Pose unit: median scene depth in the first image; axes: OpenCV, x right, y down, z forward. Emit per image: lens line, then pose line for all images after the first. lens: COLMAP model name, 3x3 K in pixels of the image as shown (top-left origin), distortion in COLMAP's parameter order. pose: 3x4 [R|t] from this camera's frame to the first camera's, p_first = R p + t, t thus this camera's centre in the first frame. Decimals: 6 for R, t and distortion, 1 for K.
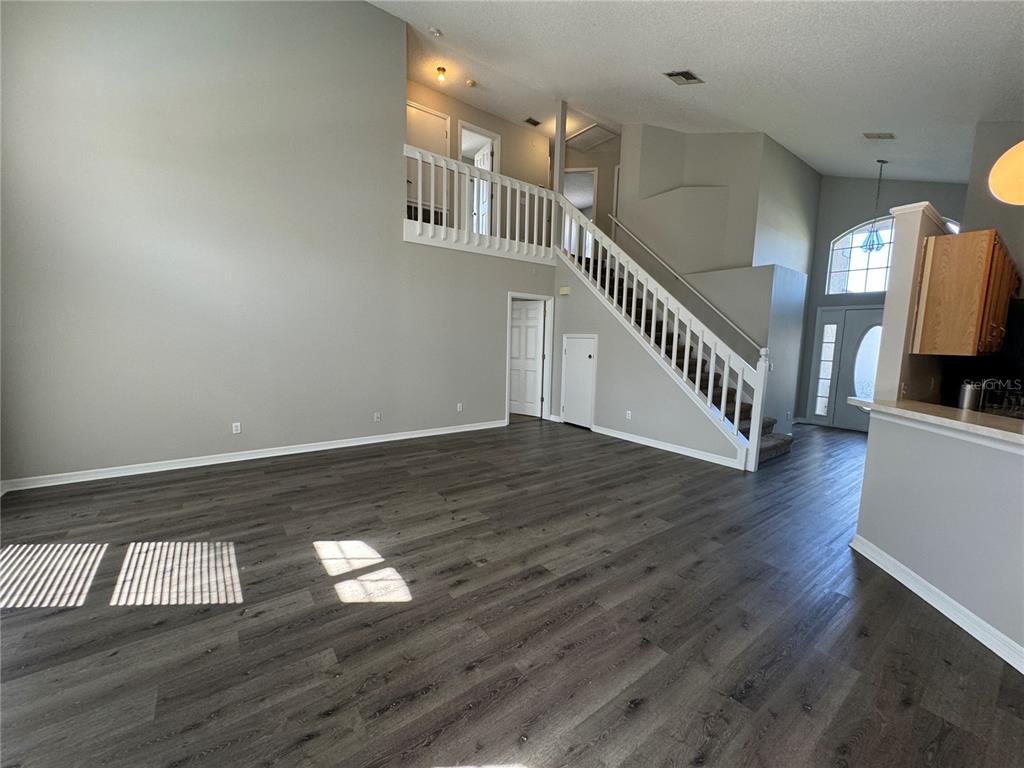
lens RADIAL K [[410.3, 0, 514.0], [0, 410.3, 386.3], [0, 0, 1]] dist [-0.001235, 0.000201]
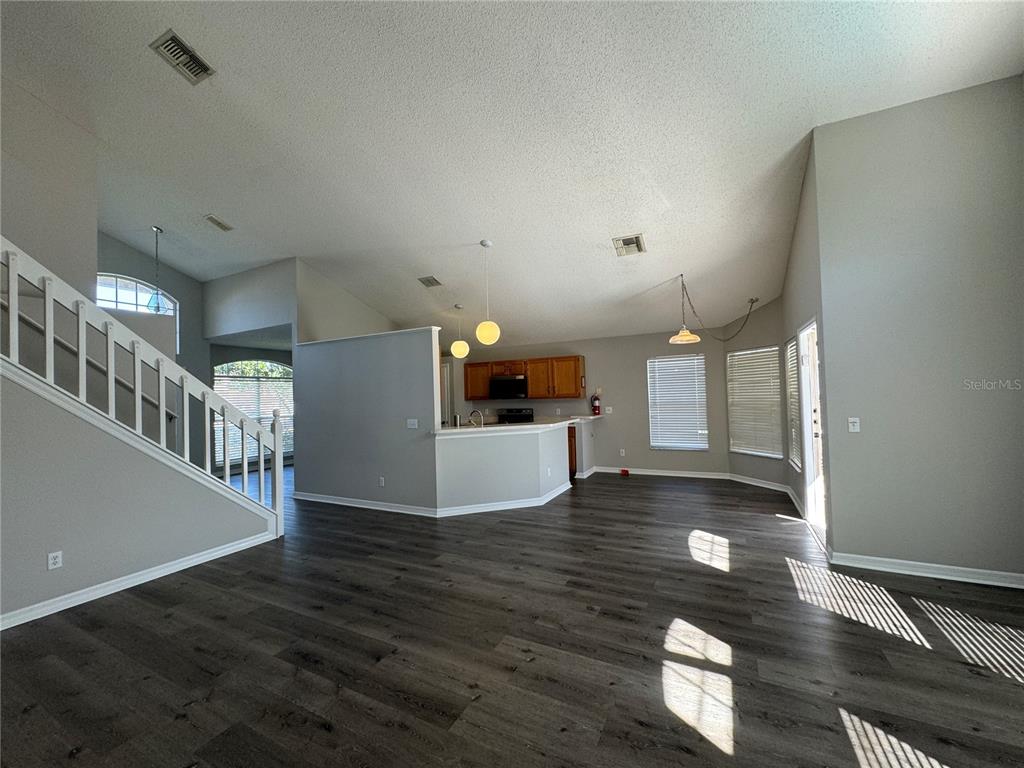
lens RADIAL K [[410.3, 0, 512.6], [0, 410.3, 382.6], [0, 0, 1]] dist [-0.001235, 0.000201]
pose [[-0.438866, 0.013508, 0.898451, -0.942063], [0.123629, 0.991285, 0.045486, -0.223805], [-0.890007, 0.131037, -0.436711, 1.561707]]
